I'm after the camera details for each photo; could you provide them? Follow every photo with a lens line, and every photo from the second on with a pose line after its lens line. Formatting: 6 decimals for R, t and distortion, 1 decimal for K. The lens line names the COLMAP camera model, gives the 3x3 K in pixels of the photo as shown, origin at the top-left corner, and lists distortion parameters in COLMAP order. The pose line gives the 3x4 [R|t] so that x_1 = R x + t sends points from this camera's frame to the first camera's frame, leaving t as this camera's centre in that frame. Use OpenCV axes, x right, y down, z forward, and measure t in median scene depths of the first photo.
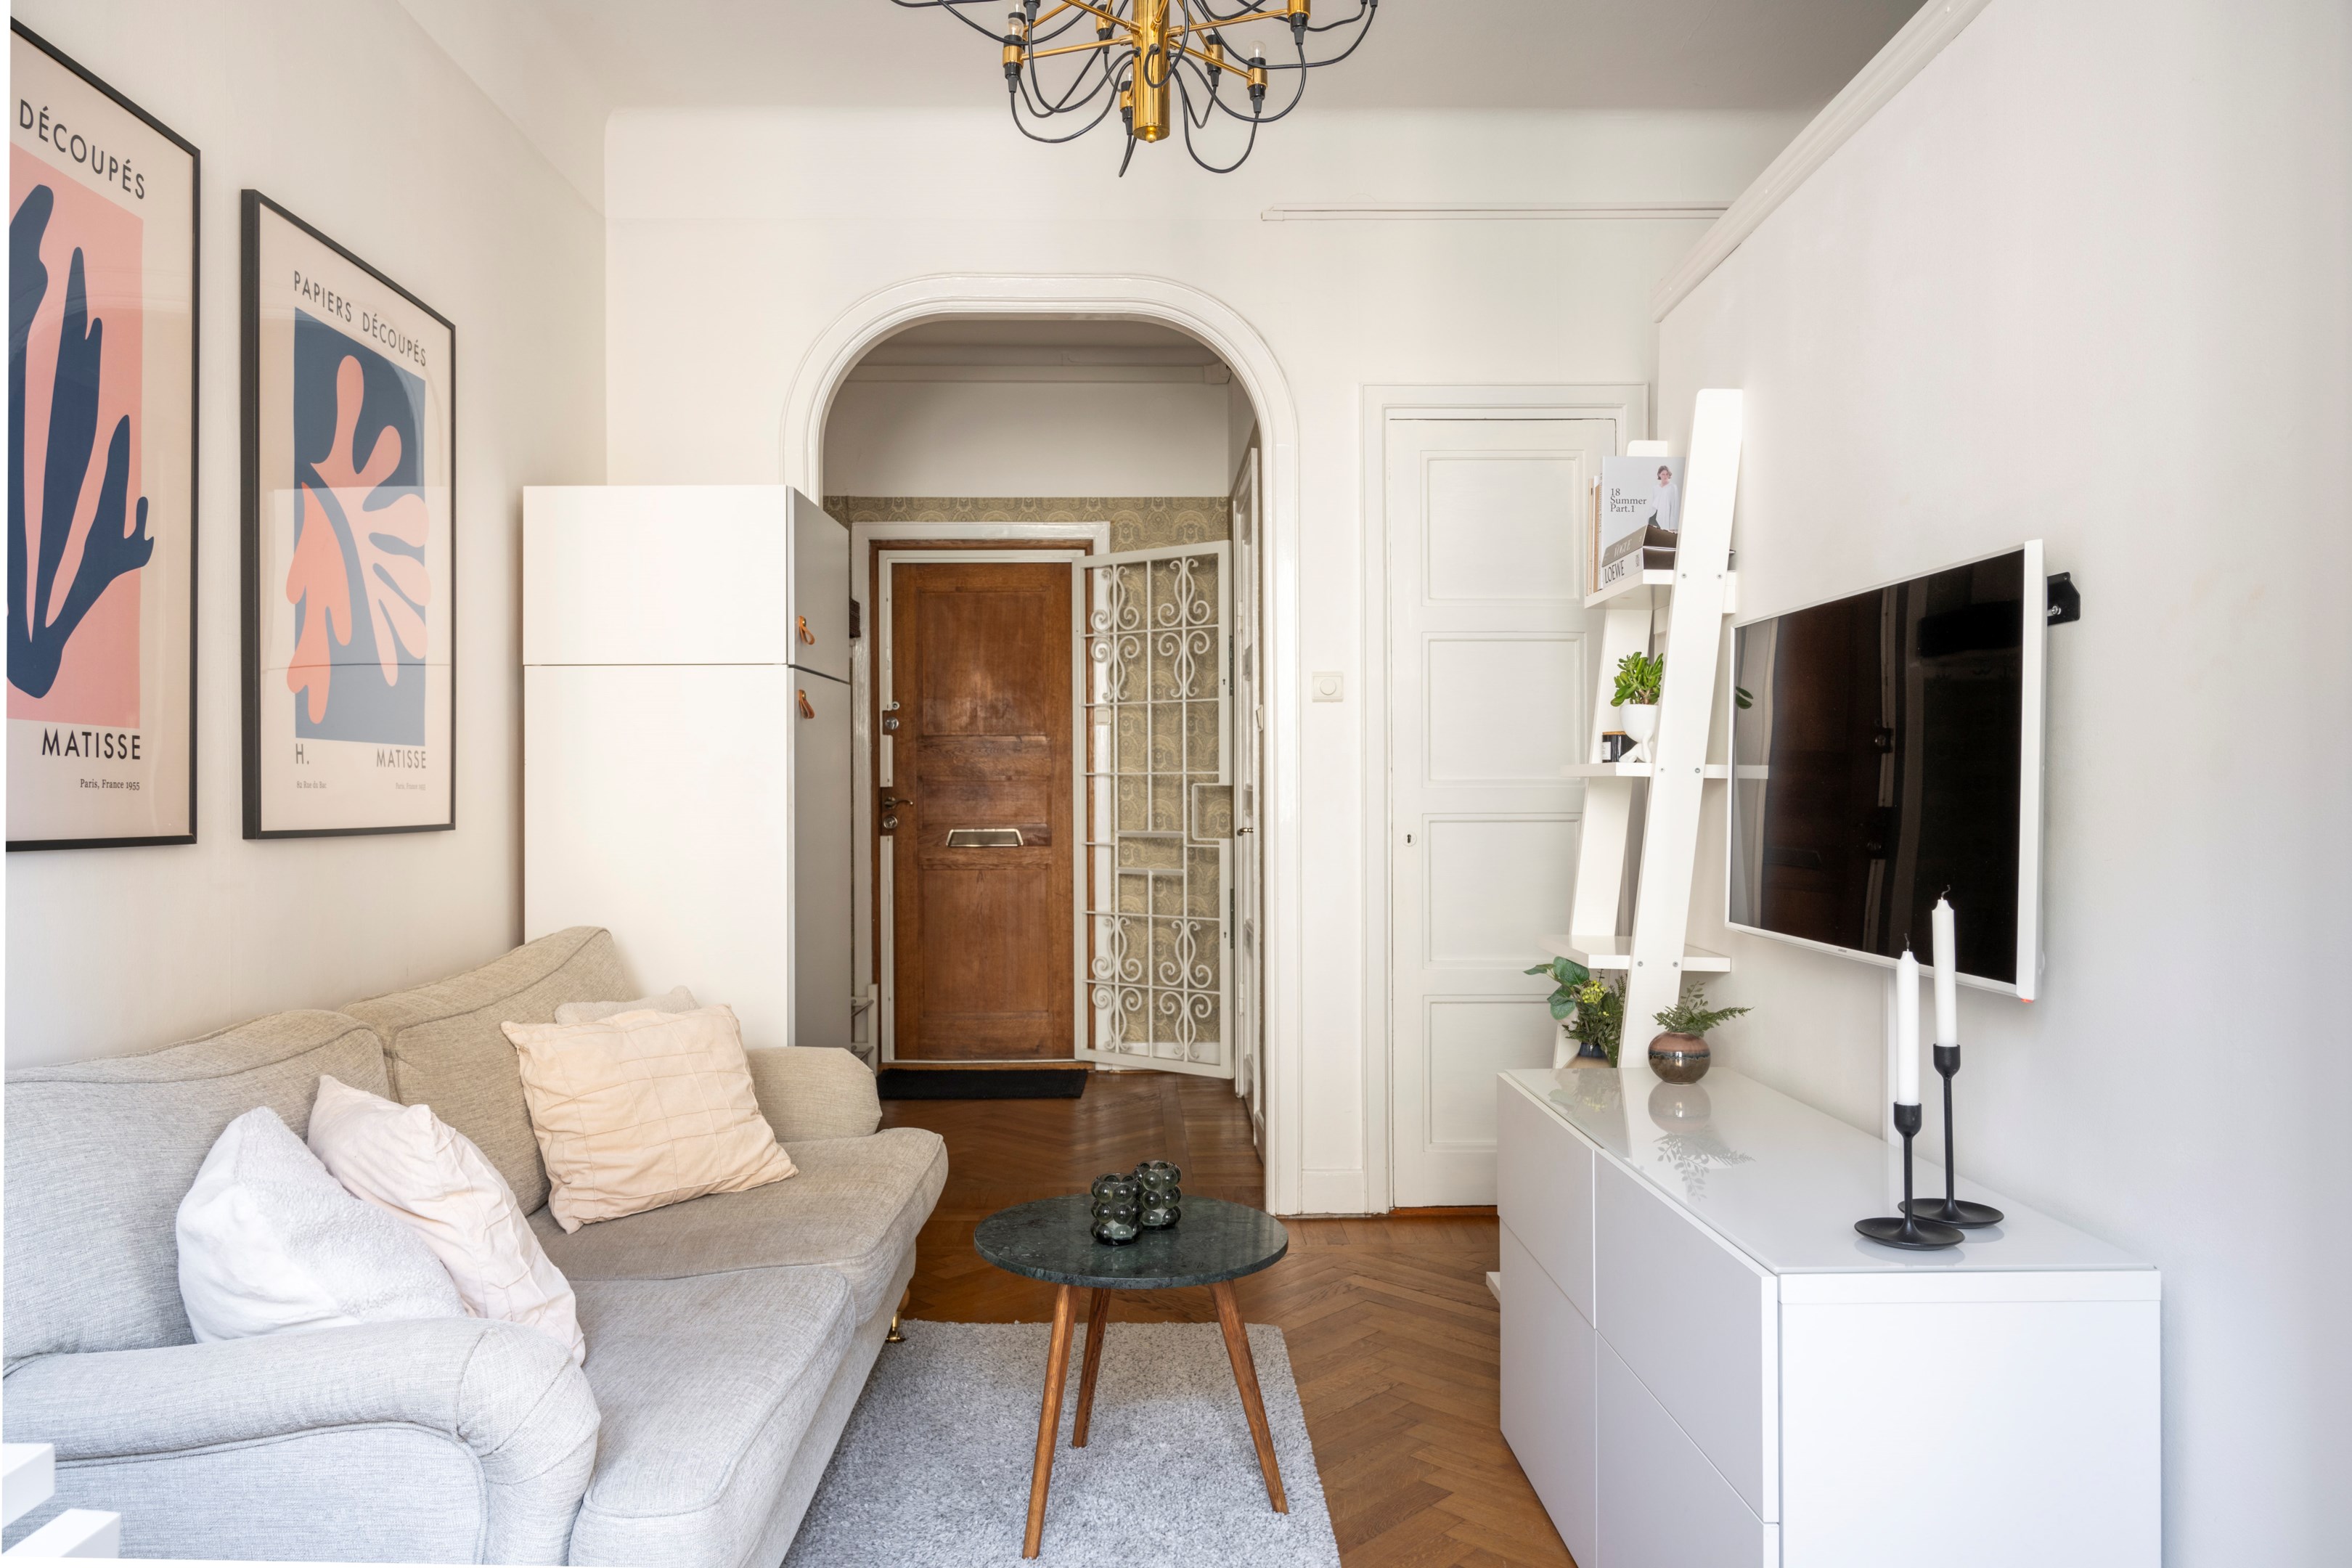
lens RADIAL K [[1628.6, 0, 1172.0], [0, 1628.6, 784.3], [0, 0, 1]] dist [0.030905, 0.000889]
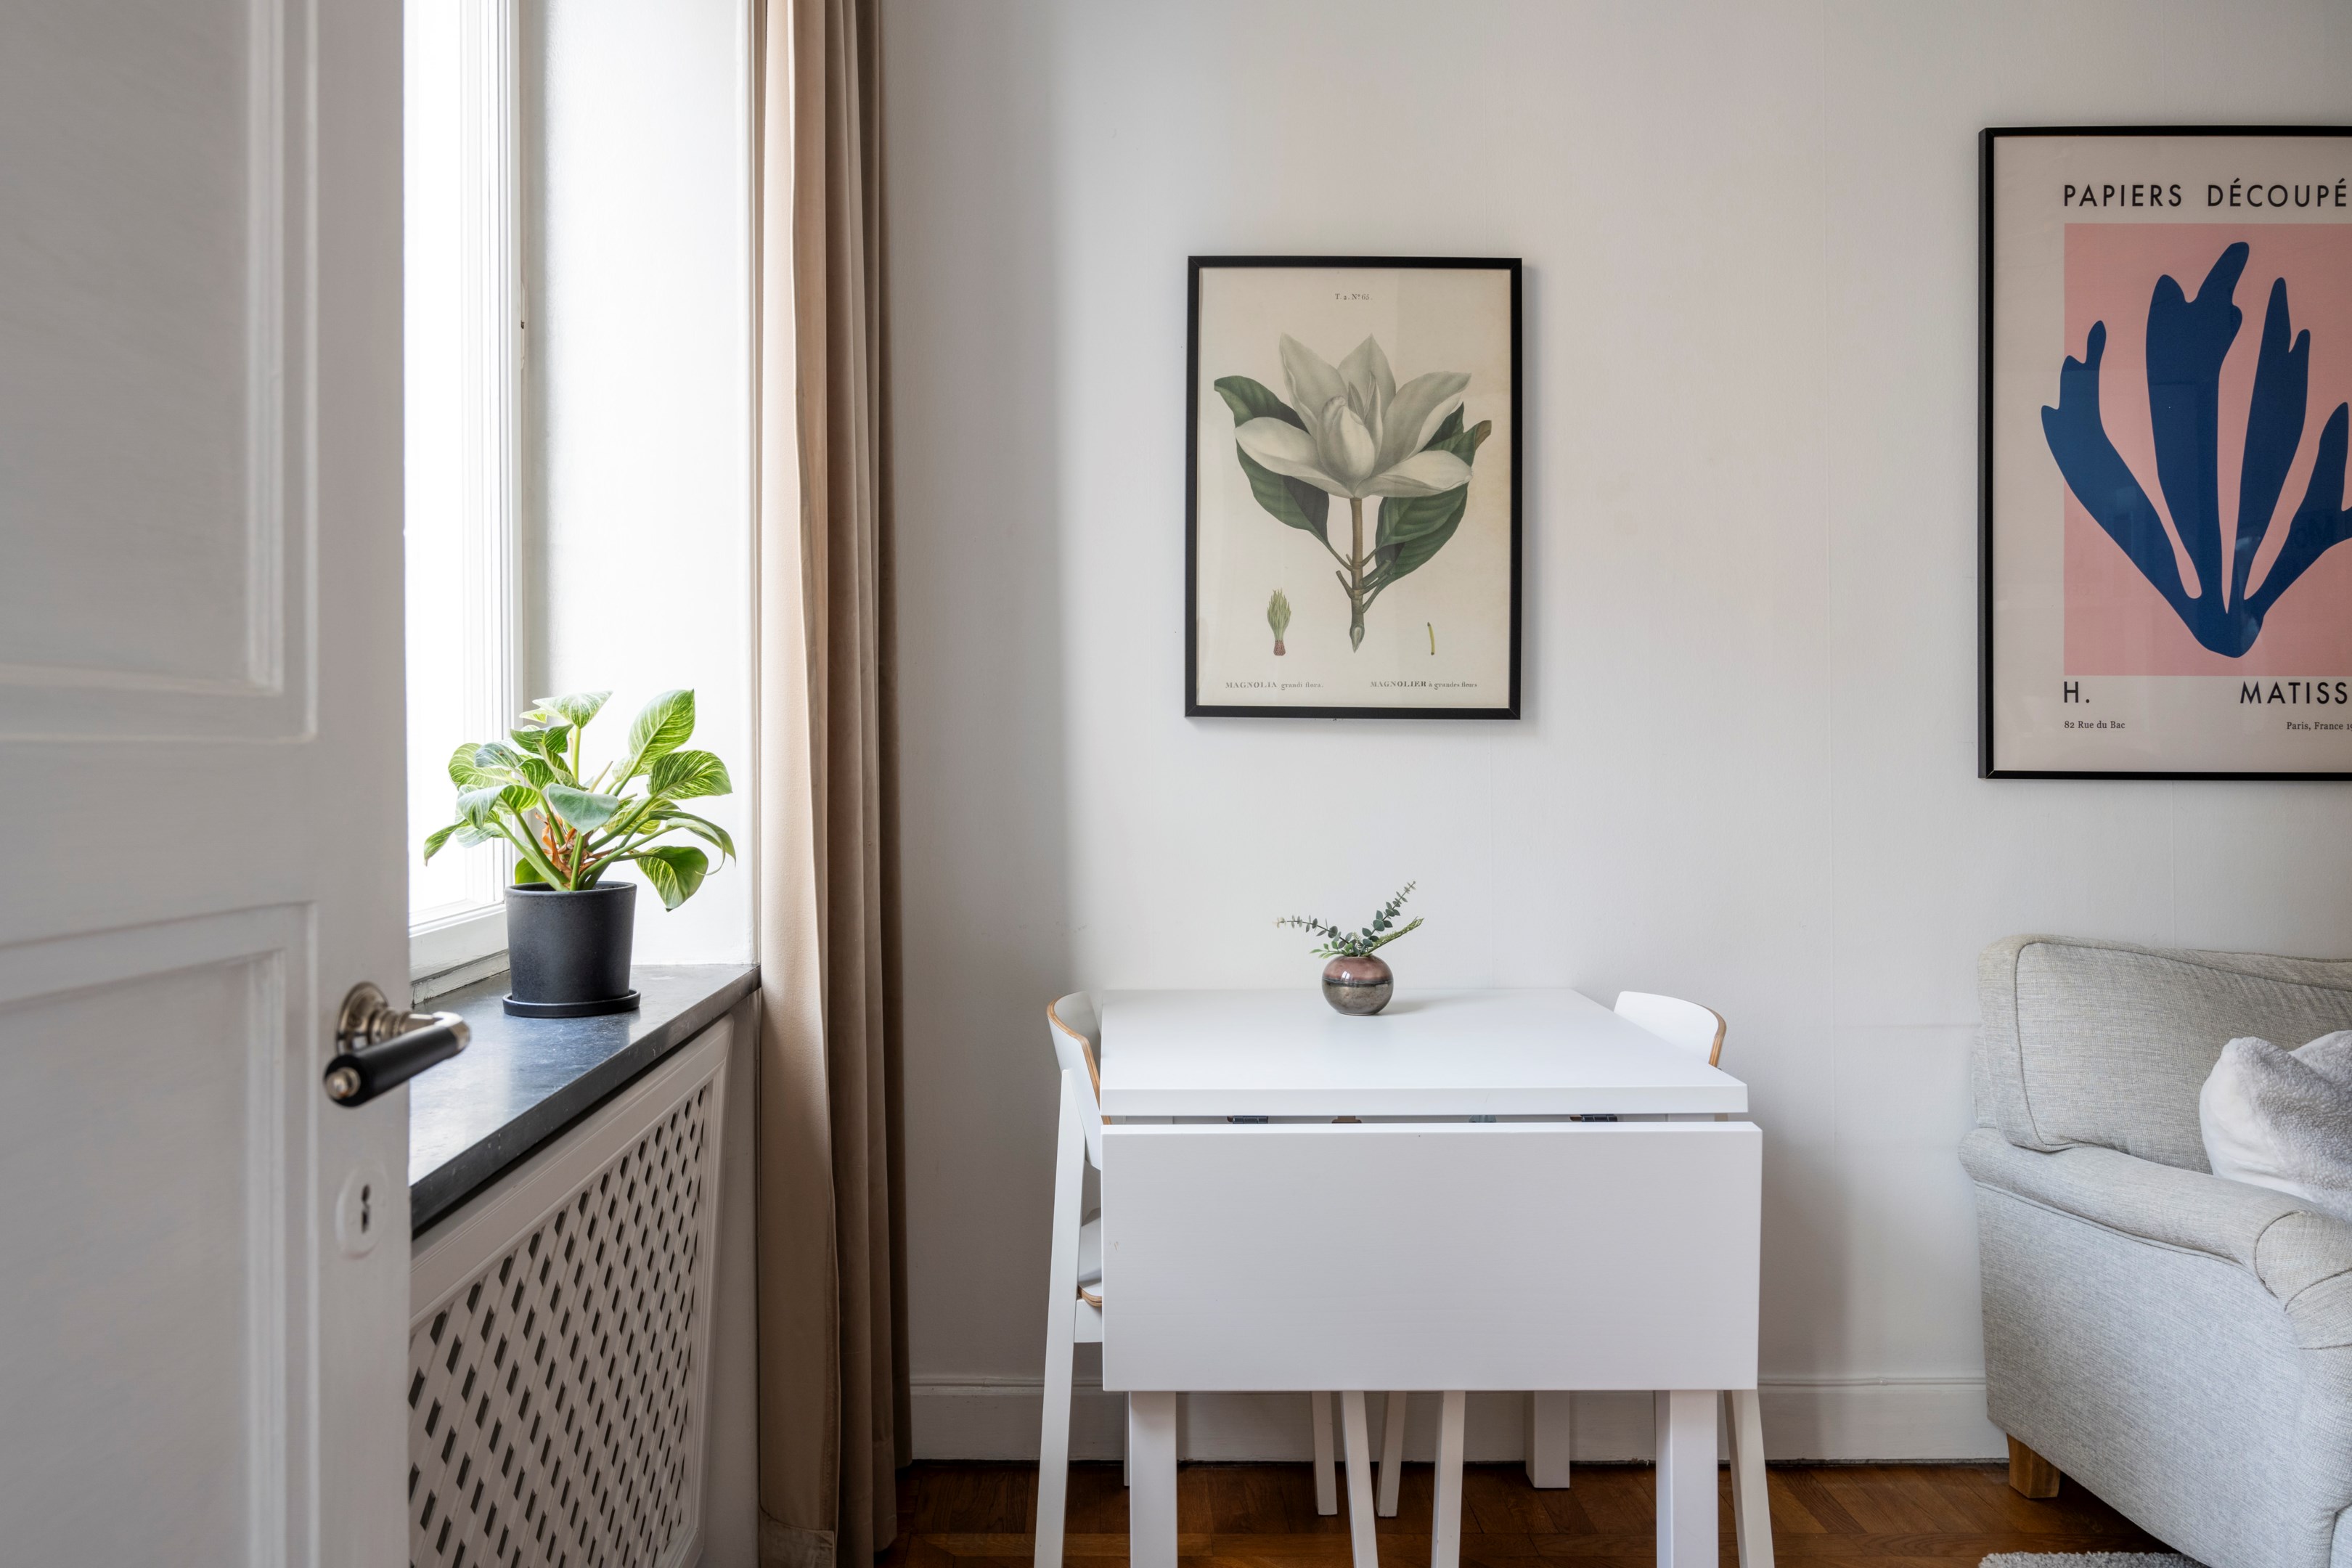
lens RADIAL K [[1628.6, 0, 1172.3], [0, 1628.6, 775.5], [0, 0, 1]] dist [0.030905, 0.000889]
pose [[0.054142, 0.017455, -0.998381, 0.504968], [0.008521, 0.999803, 0.017942, 0.007270], [0.998497, -0.009478, 0.053982, 0.134277]]
